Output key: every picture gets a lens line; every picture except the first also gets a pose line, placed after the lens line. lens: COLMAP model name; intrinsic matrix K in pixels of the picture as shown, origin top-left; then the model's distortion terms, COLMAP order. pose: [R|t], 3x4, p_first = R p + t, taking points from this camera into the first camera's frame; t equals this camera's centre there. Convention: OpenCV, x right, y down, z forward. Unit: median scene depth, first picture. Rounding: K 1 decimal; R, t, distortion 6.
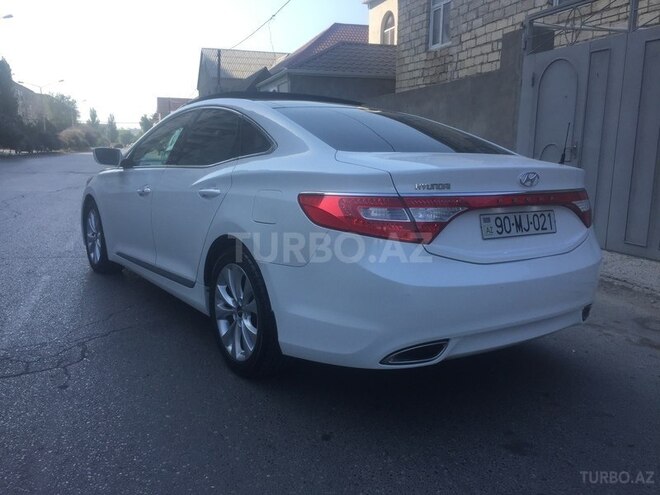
lens RADIAL K [[563.2, 0, 327.4], [0, 563.2, 250.7], [0, 0, 1]] dist [0.067064, -0.098522]
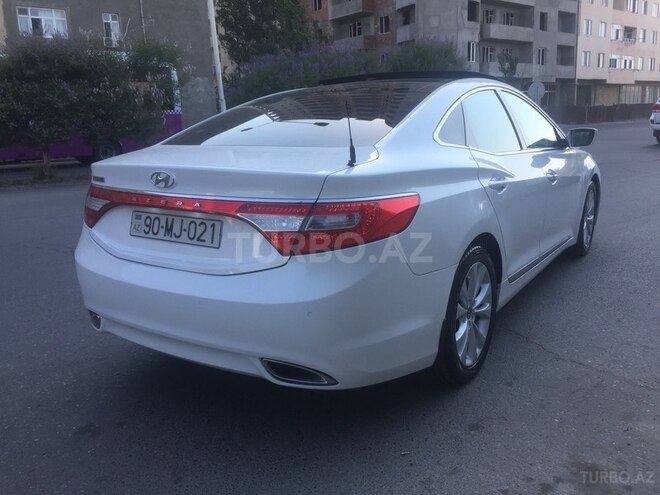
lens RADIAL K [[563.2, 0, 327.4], [0, 563.2, 250.7], [0, 0, 1]] dist [0.067064, -0.098522]
pose [[0.367960, 0.185077, -0.911237, 0.962632], [-0.123180, 0.981056, 0.149517, -0.135564], [0.921647, 0.057230, 0.383787, 0.672104]]
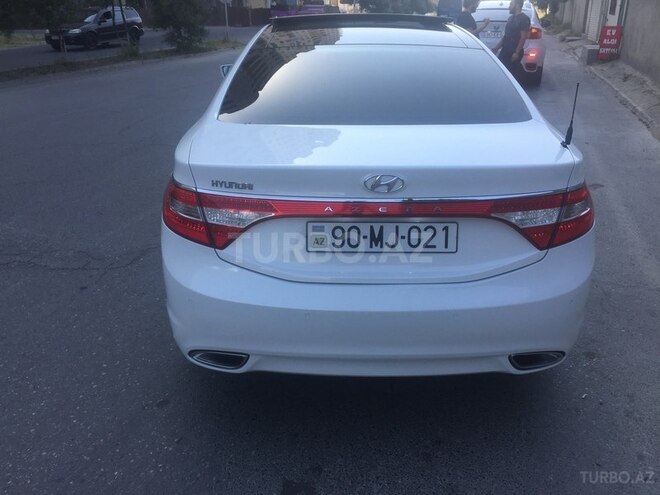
lens RADIAL K [[563.2, 0, 327.4], [0, 563.2, 250.7], [0, 0, 1]] dist [0.067064, -0.098522]
pose [[0.812363, 0.205951, -0.545574, 0.535634], [-0.076812, 0.965198, 0.249984, -0.164177], [0.578072, -0.161171, 0.799911, 0.258969]]
